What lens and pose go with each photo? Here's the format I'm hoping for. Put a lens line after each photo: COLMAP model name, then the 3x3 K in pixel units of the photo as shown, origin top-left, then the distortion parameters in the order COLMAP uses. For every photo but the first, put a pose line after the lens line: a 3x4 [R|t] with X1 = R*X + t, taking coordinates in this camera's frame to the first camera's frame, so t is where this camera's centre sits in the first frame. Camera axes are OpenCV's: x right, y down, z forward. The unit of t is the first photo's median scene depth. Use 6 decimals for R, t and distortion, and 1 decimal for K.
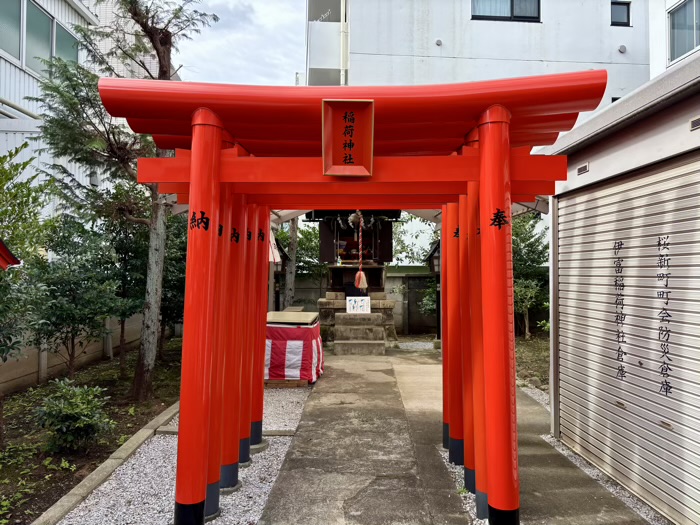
lens RADIAL K [[523.5, 0, 350.1], [0, 523.5, 261.6], [0, 0, 1]] dist [0.024528, -0.002023]
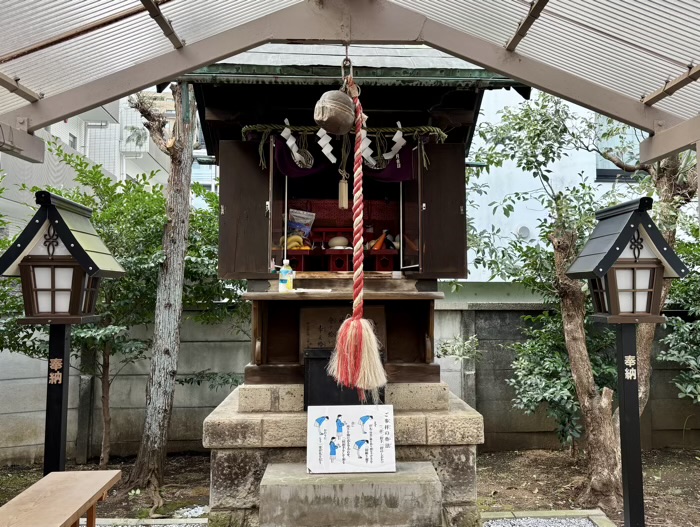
lens RADIAL K [[531.4, 0, 350.2], [0, 531.4, 264.0], [0, 0, 1]] dist [0.000920, 0.000051]
pose [[0.999998, 0.002142, 0.000295, 0.014947], [-0.002140, 0.999982, -0.005596, -0.006022], [-0.000307, 0.005595, 0.999984, 0.709133]]
